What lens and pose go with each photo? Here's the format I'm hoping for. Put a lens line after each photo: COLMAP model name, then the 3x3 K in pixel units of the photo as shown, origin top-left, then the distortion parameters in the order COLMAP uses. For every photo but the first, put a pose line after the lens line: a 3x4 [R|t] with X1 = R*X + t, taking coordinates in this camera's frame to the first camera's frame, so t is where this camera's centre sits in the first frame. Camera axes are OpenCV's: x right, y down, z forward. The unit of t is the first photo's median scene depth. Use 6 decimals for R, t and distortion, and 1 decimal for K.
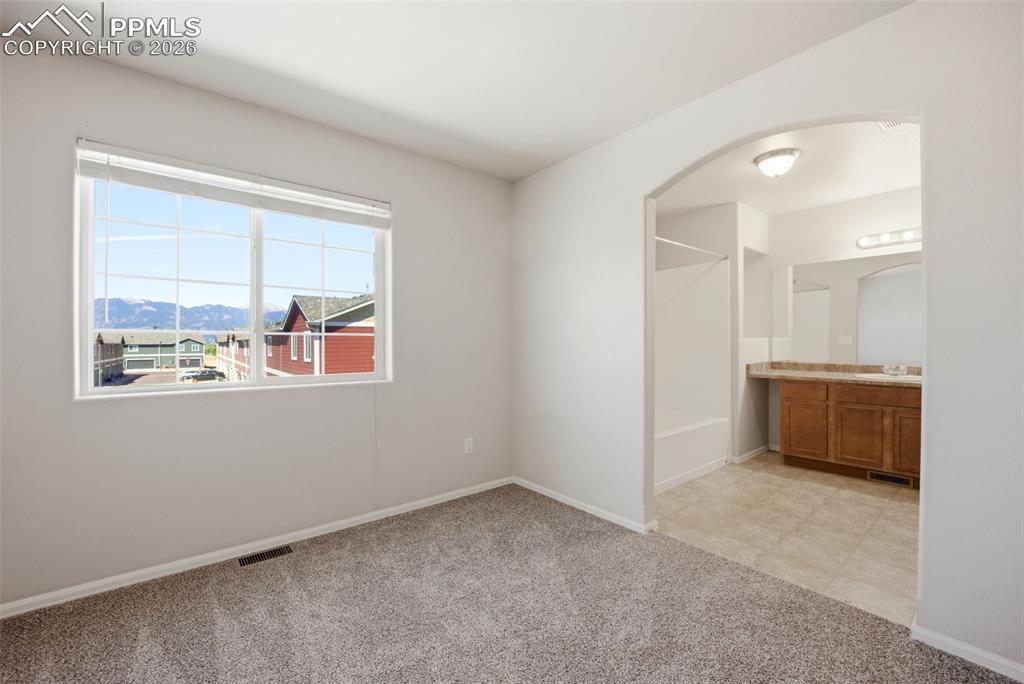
lens RADIAL K [[419.9, 0, 510.3], [0, 419.9, 338.0], [0, 0, 1]] dist [-0.023897, 0.000685]
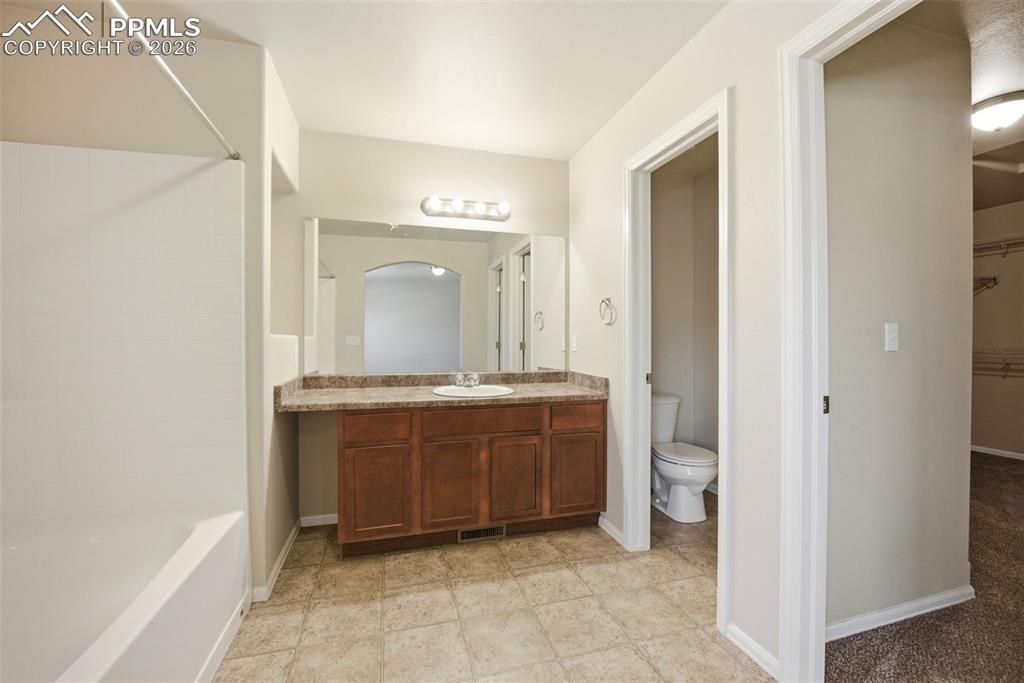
lens RADIAL K [[419.9, 0, 504.0], [0, 419.9, 344.6], [0, 0, 1]] dist [-0.023897, 0.000685]
pose [[0.397696, -0.002642, 0.917514, 0.232948], [-0.008604, 0.999941, 0.006609, 0.006968], [-0.917477, -0.010523, 0.397649, 0.585581]]
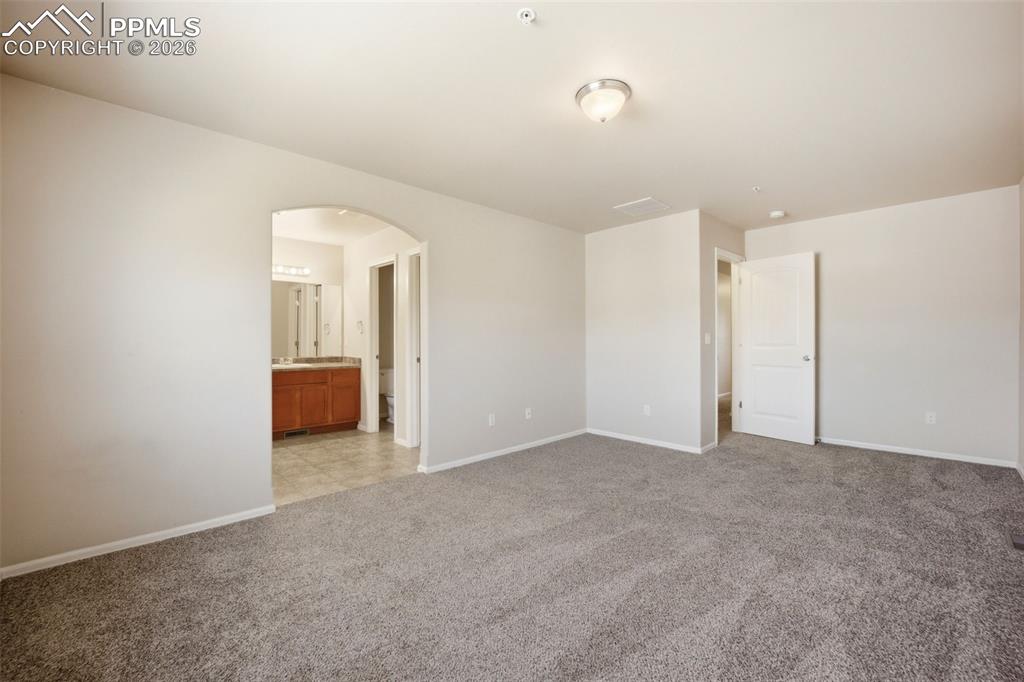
lens RADIAL K [[419.9, 0, 511.5], [0, 419.9, 339.8], [0, 0, 1]] dist [-0.023897, 0.000685]
pose [[-0.083262, 0.005052, 0.996515, -0.559510], [-0.006630, 0.999962, -0.005624, 0.005990], [-0.996506, -0.007075, -0.083225, 0.304570]]
